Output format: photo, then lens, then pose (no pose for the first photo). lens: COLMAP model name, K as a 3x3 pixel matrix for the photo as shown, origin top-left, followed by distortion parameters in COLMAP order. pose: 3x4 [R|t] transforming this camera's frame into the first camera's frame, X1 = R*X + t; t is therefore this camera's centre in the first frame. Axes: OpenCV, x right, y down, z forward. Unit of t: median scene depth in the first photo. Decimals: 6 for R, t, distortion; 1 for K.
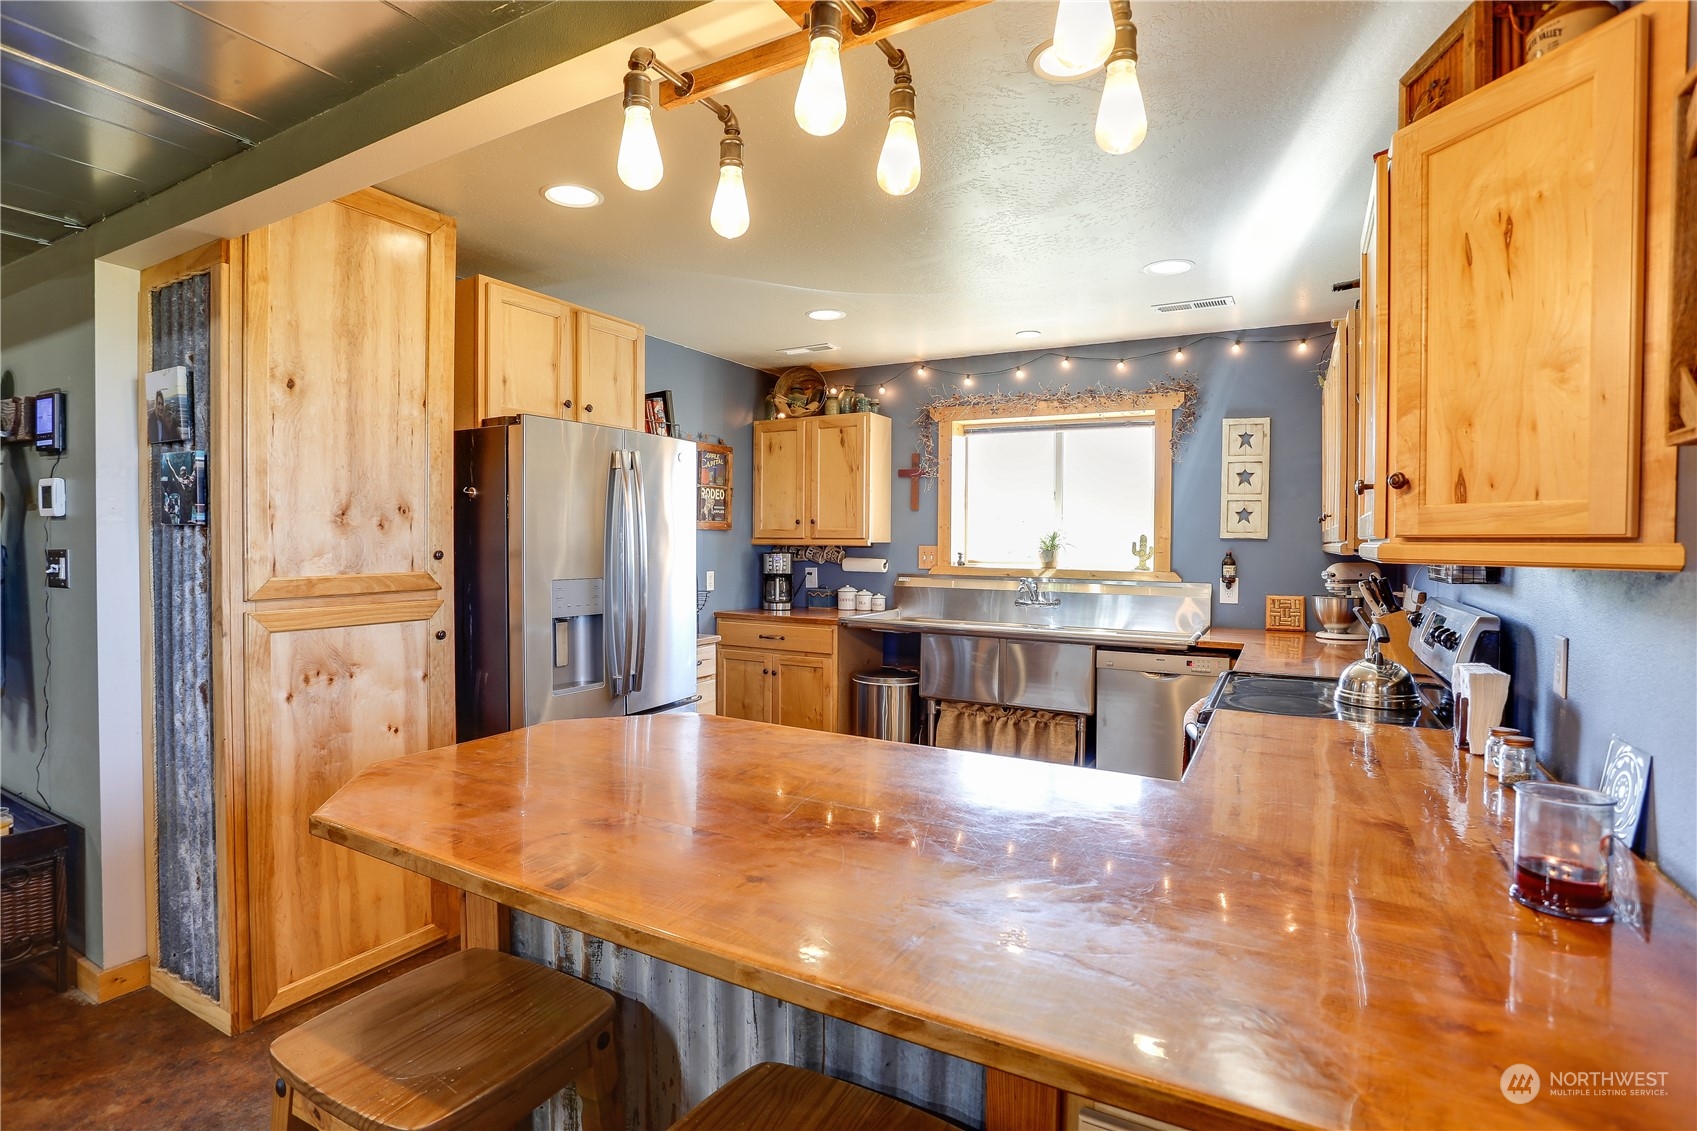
lens RADIAL K [[826.9, 0, 836.7], [0, 826.9, 558.1], [0, 0, 1]] dist [-0.076019, 0.030164]
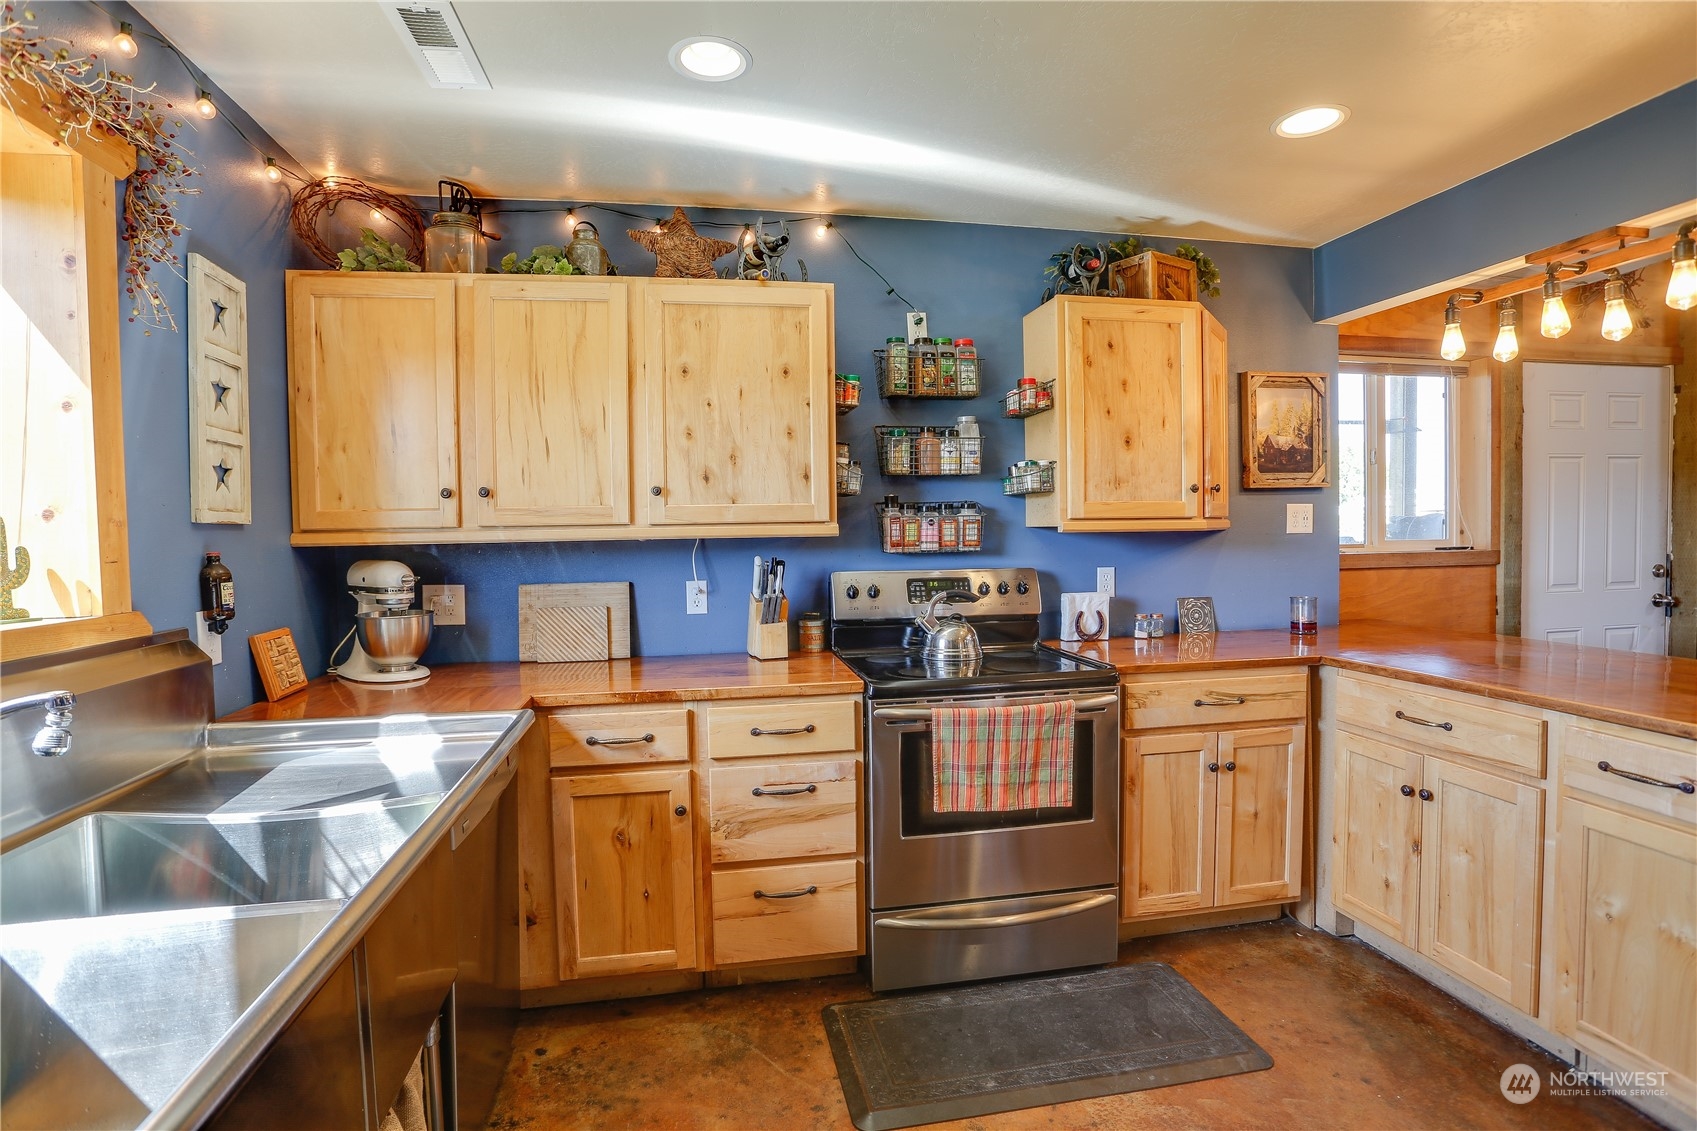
lens RADIAL K [[826.9, 0, 836.7], [0, 826.9, 558.1], [0, 0, 1]] dist [-0.076019, 0.030164]
pose [[-0.638272, -0.025321, 0.769394, -0.086250], [0.026617, 0.998135, 0.054931, -0.020262], [-0.769350, 0.055540, -0.636408, 1.040008]]
